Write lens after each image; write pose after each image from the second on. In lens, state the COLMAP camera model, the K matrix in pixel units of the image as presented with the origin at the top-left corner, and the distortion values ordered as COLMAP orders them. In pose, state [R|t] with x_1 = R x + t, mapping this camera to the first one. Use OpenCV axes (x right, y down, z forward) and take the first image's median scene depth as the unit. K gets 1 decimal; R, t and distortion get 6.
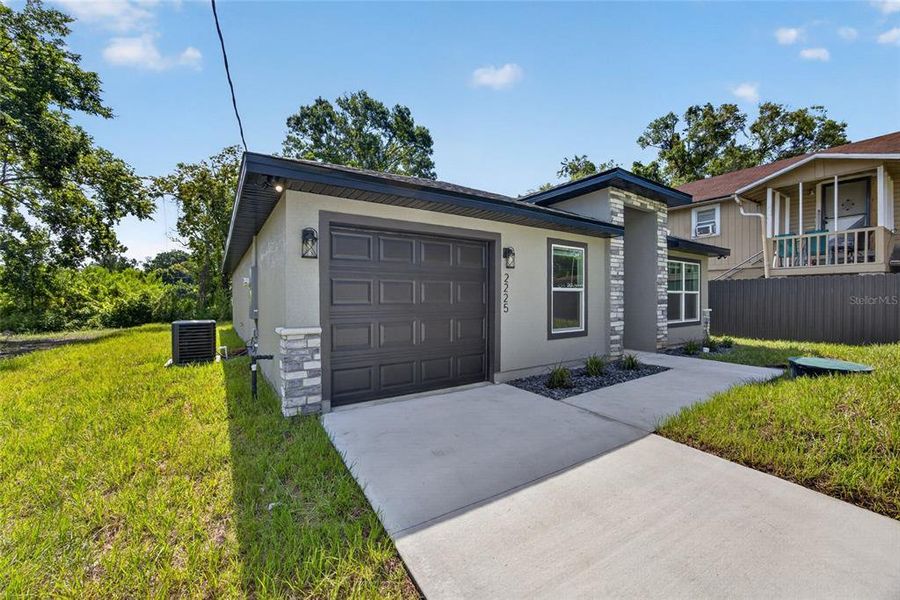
lens RADIAL K [[353.9, 0, 453.3], [0, 353.9, 303.0], [0, 0, 1]] dist [-0.014599, 0.000518]
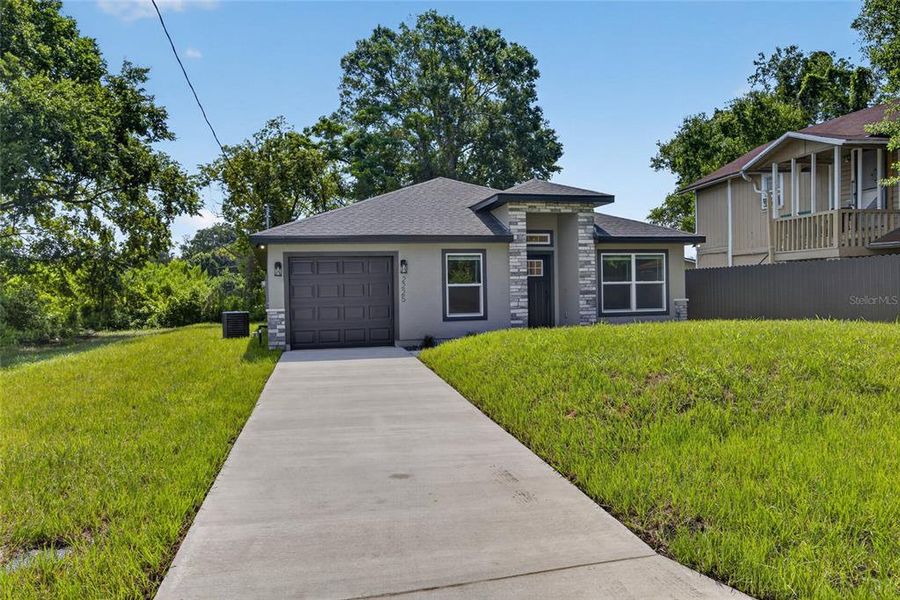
lens RADIAL K [[669.8, 0, 450.0], [0, 669.8, 300.0], [0, 0, 1]] dist [-0.033621, -0.000084]
pose [[0.943312, -0.012401, -0.331676, 0.699956], [0.012970, 0.999916, -0.000498, 0.012535], [0.331654, -0.003832, 0.943393, -0.903070]]
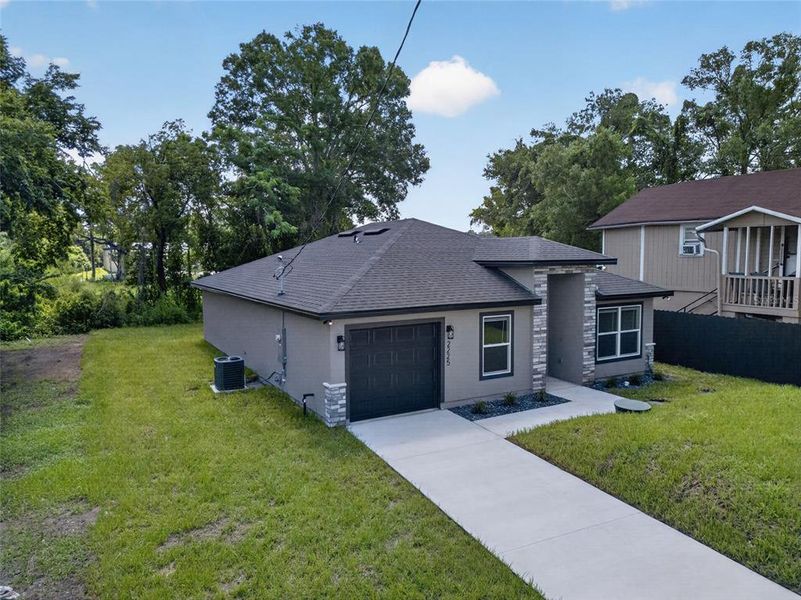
lens RADIAL K [[555.1, 0, 400.5], [0, 555.1, 300.0], [0, 0, 1]] dist [0.089416, -0.119474]
pose [[0.996766, 0.003348, -0.080289, 0.071352], [0.002241, 0.997585, 0.069414, -0.235565], [0.080327, -0.069369, 0.994352, -0.791892]]
